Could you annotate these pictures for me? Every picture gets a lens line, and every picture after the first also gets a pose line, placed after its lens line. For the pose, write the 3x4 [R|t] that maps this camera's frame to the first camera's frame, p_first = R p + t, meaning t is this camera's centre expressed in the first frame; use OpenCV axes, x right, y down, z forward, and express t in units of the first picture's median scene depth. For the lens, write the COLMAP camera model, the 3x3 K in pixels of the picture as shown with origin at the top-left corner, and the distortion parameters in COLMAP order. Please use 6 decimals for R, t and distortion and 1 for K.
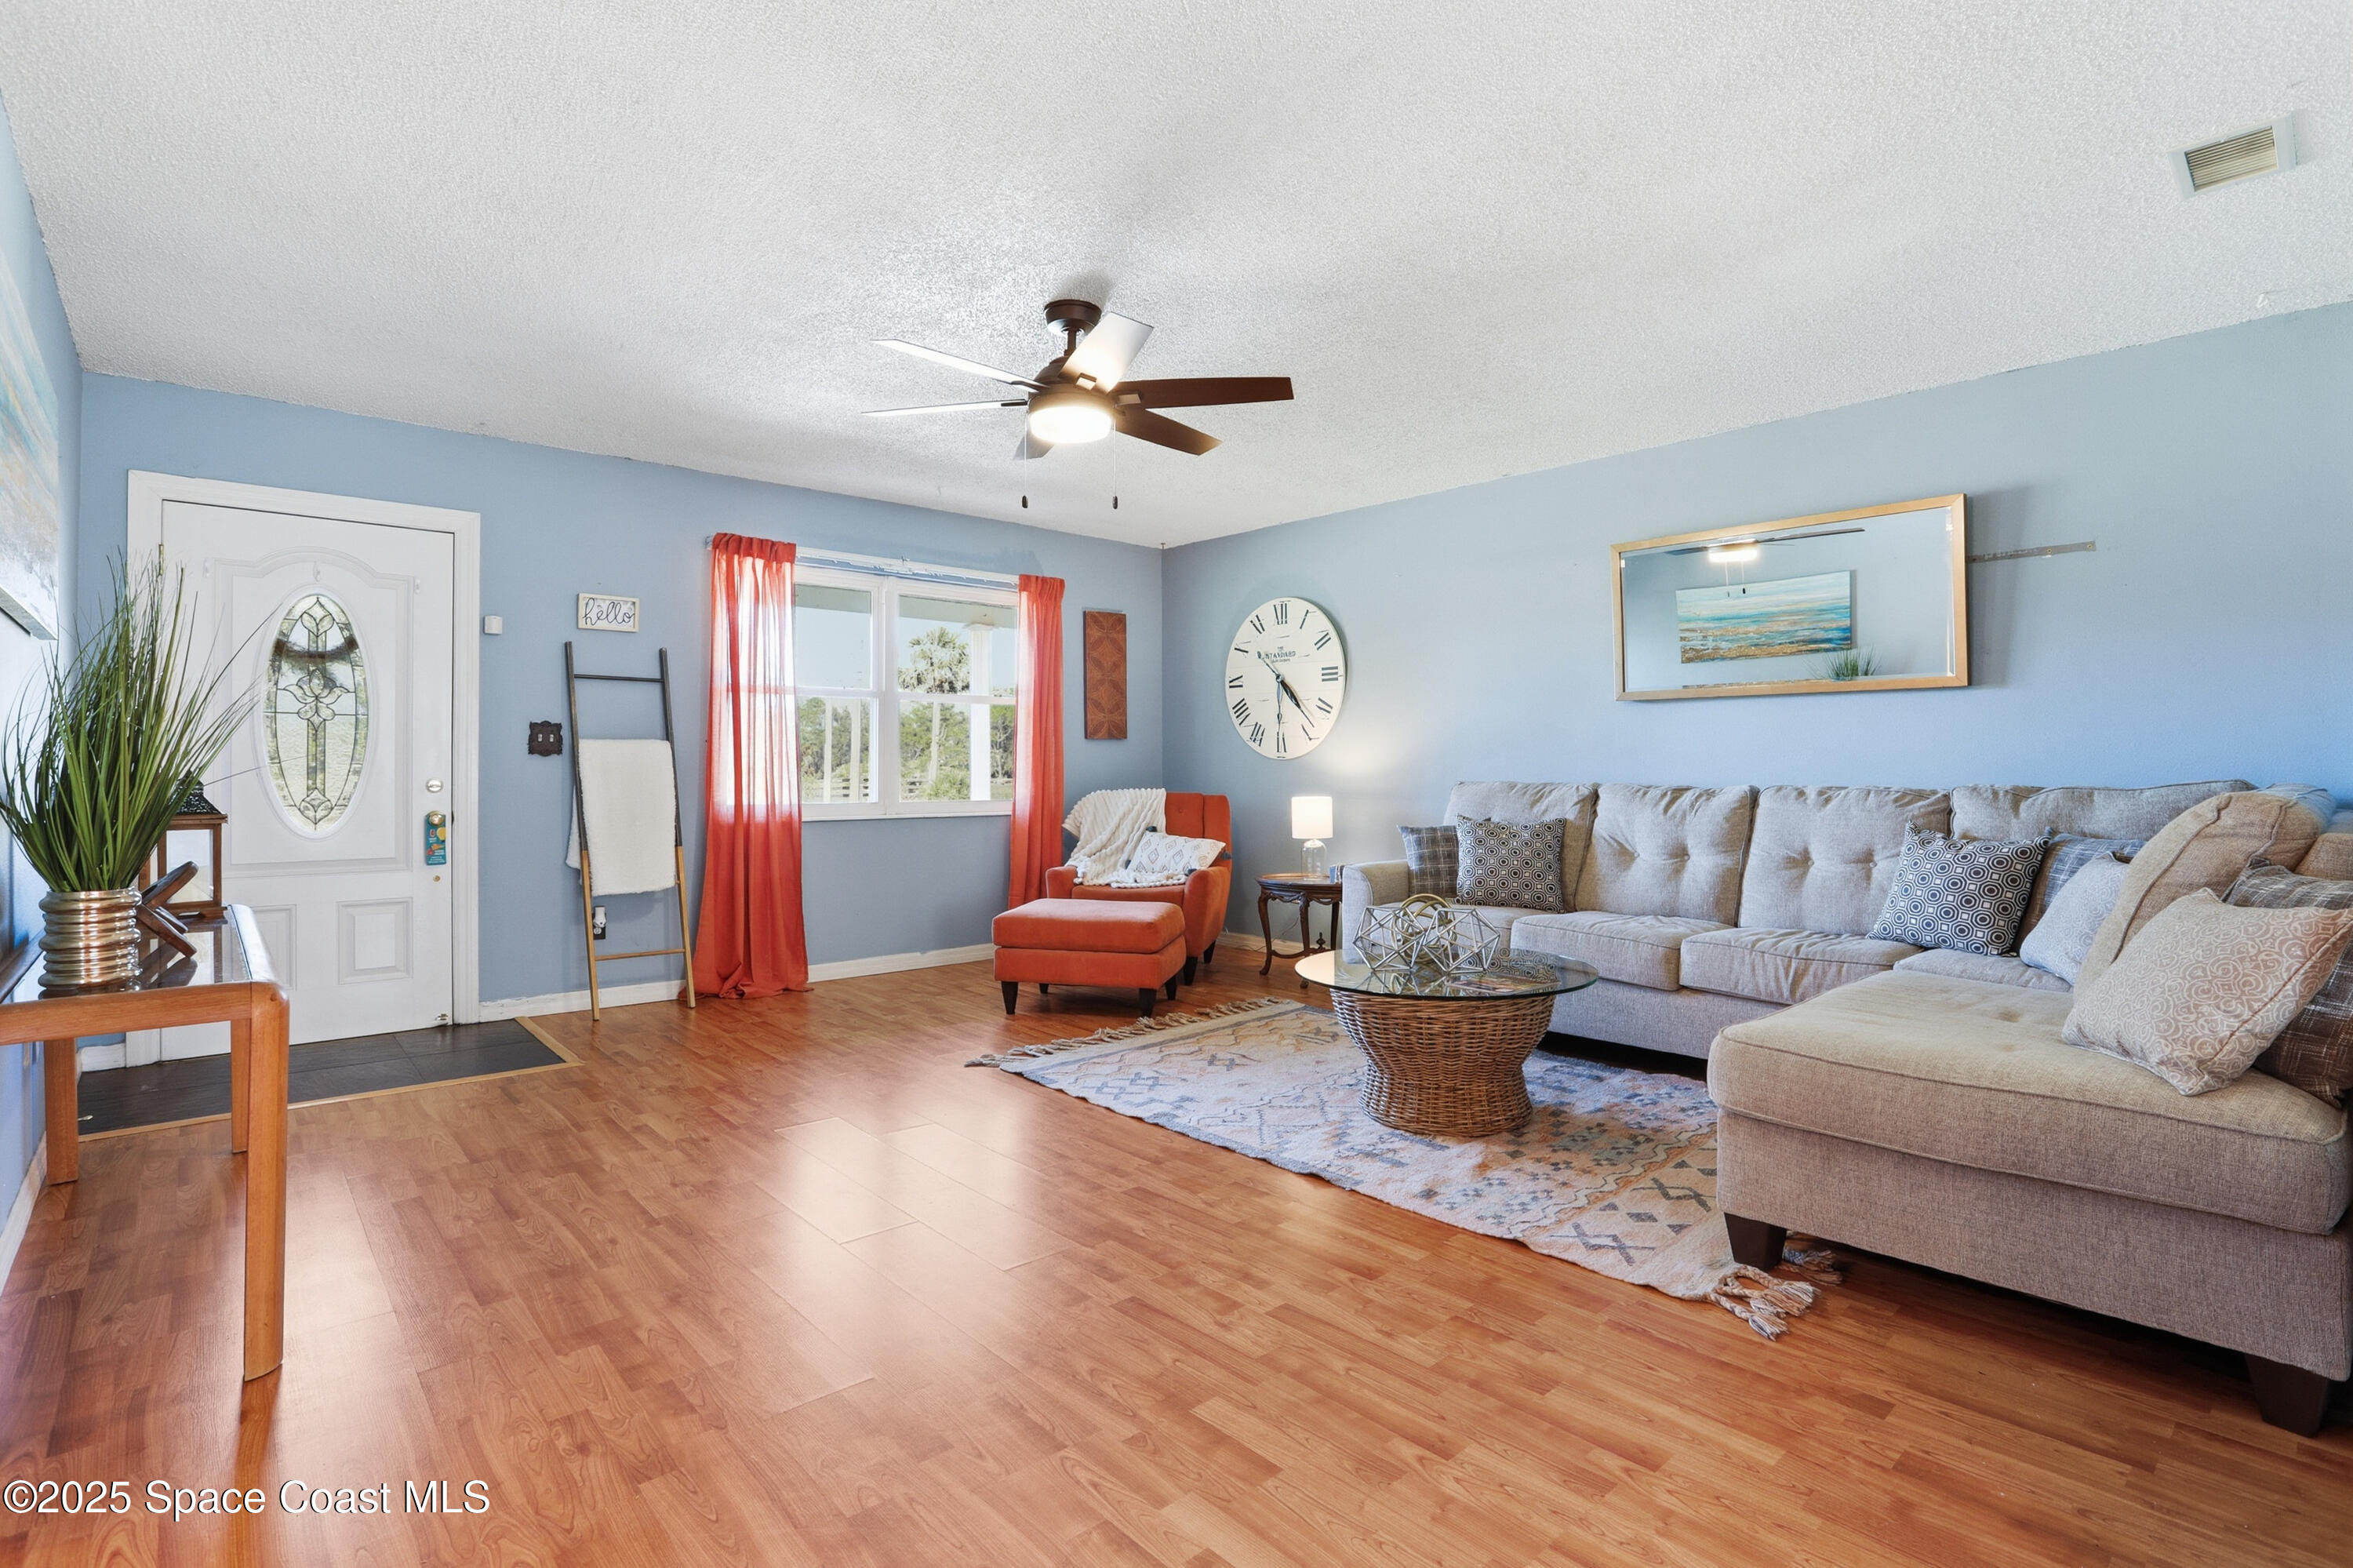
lens RADIAL K [[1112.9, 0, 1164.0], [0, 1112.9, 762.1], [0, 0, 1]] dist [-0.070122, 0.036928]
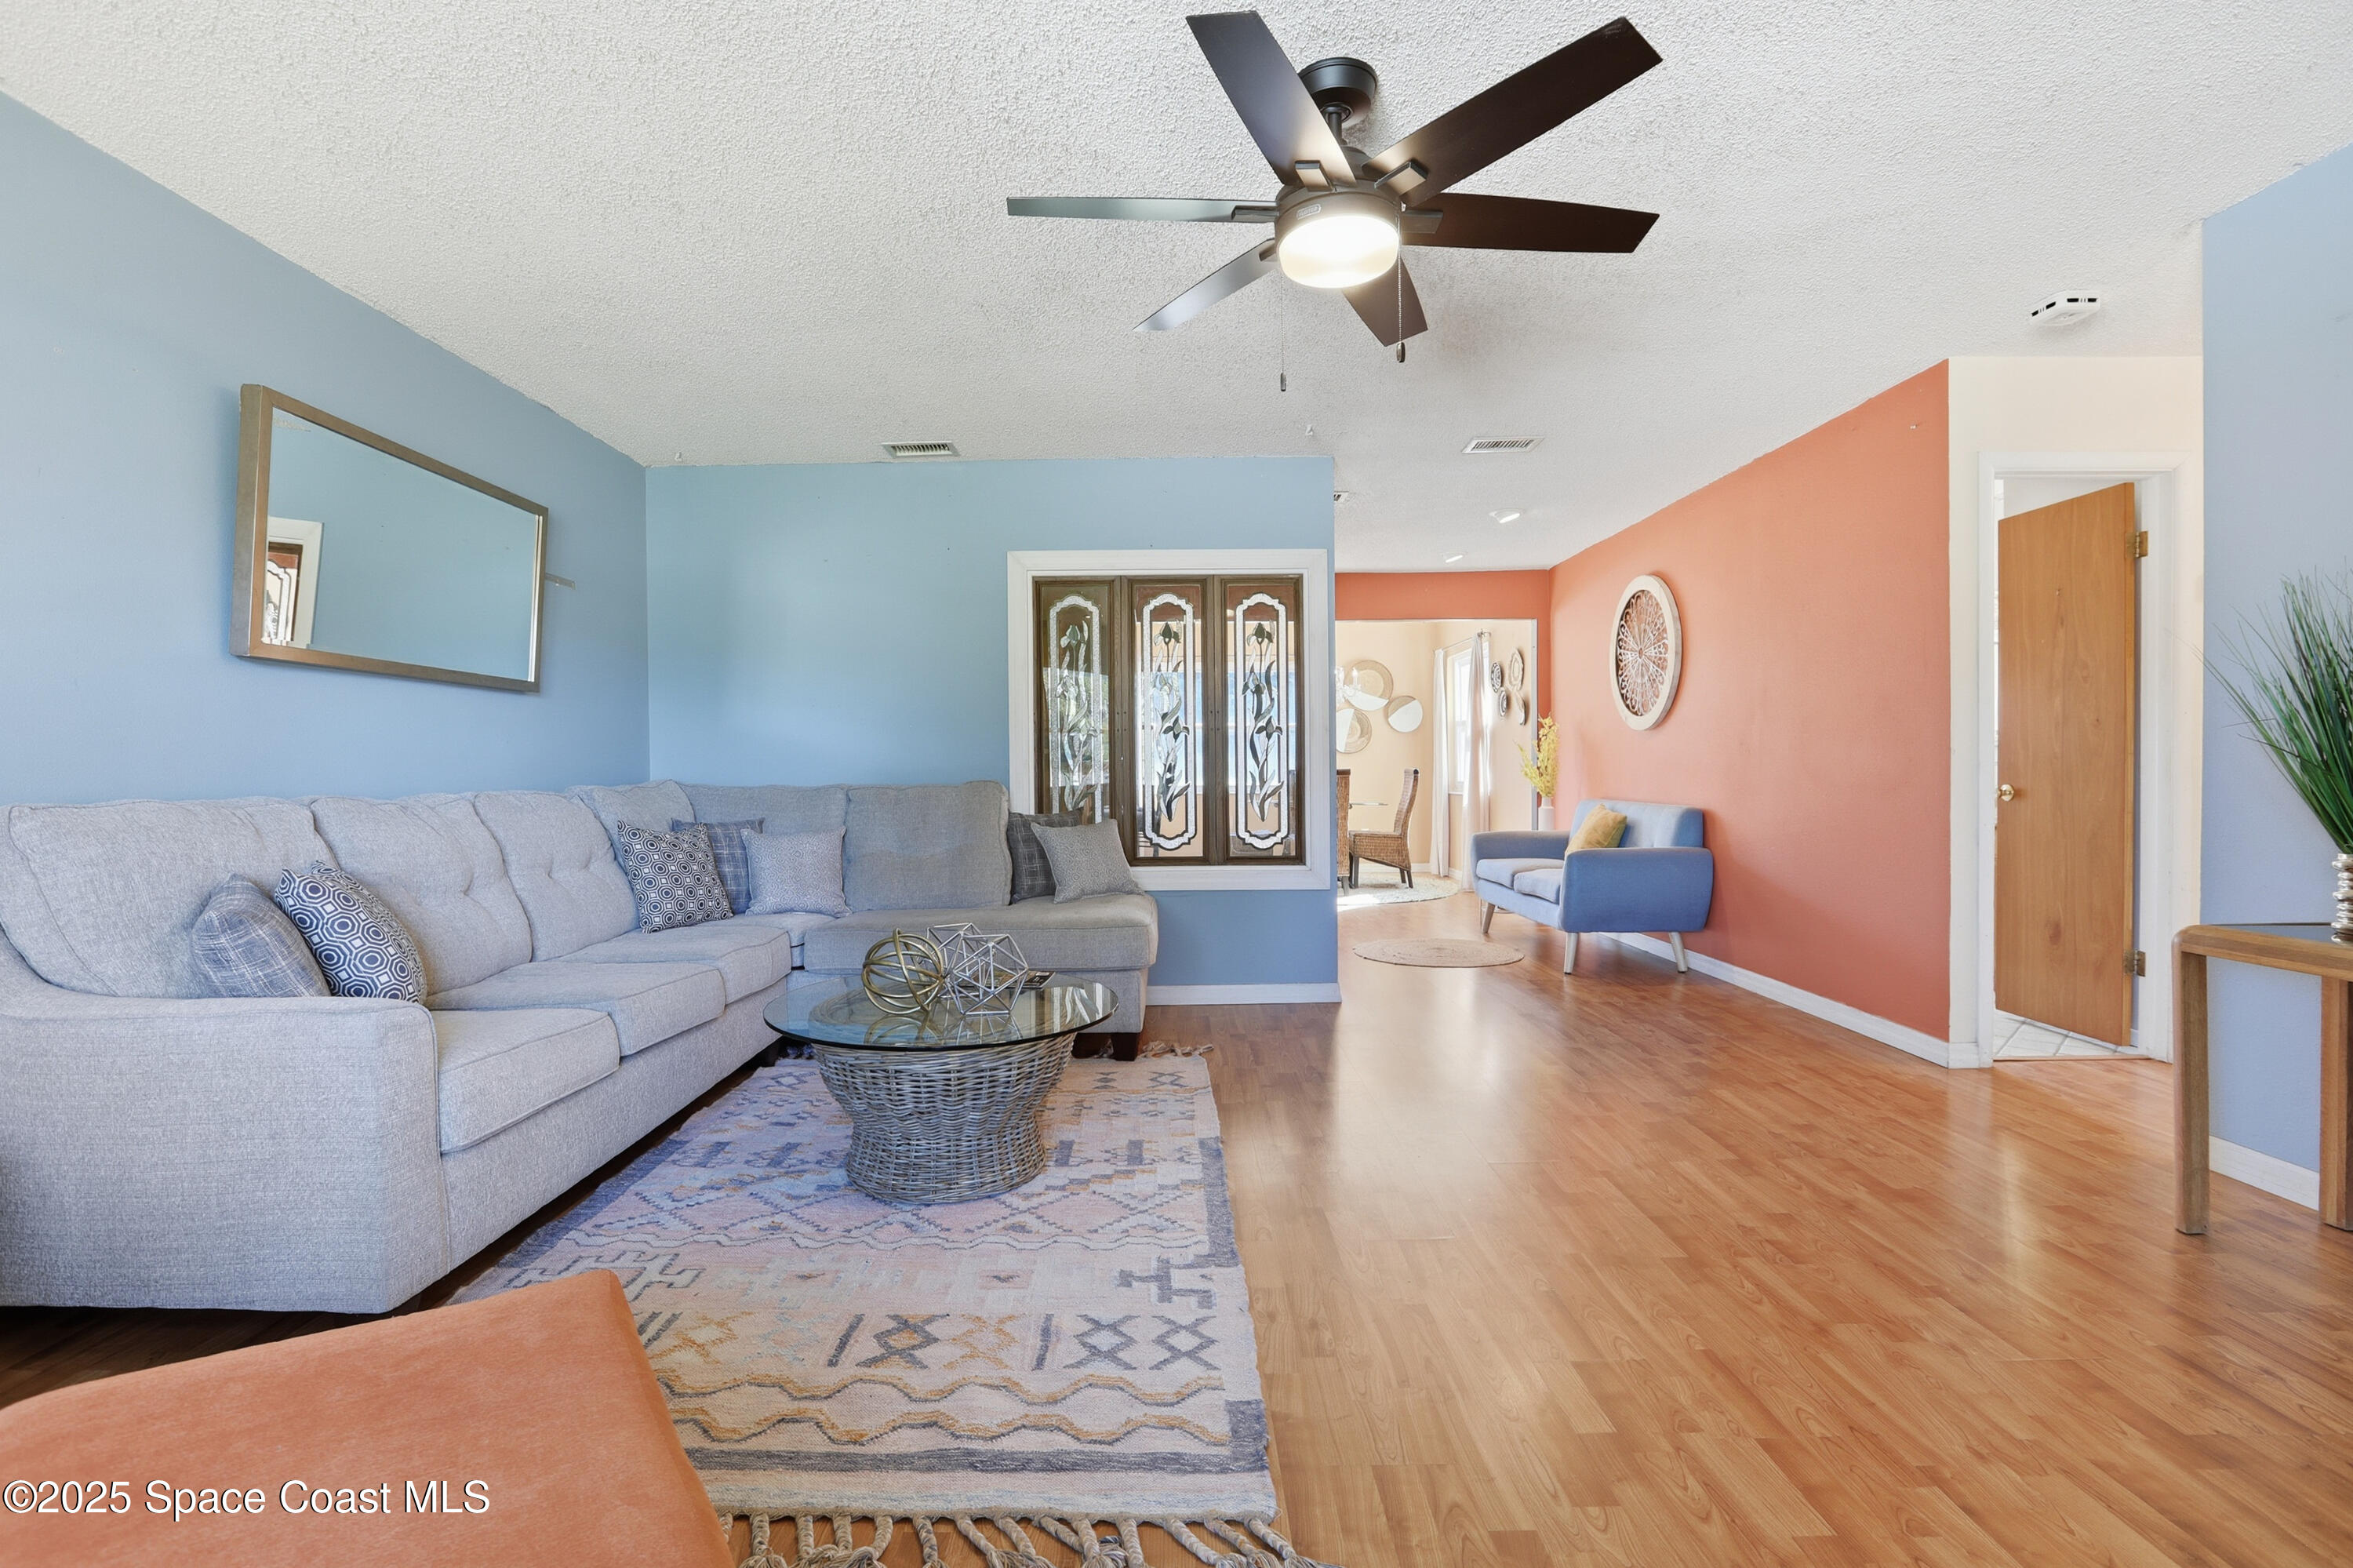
lens RADIAL K [[1112.9, 0, 1164.0], [0, 1112.9, 762.1], [0, 0, 1]] dist [-0.070122, 0.036928]
pose [[-0.740564, 0.005947, 0.671959, -0.476030], [-0.001405, 0.999945, -0.010399, 0.014204], [-0.671984, -0.008646, -0.740515, 1.638260]]
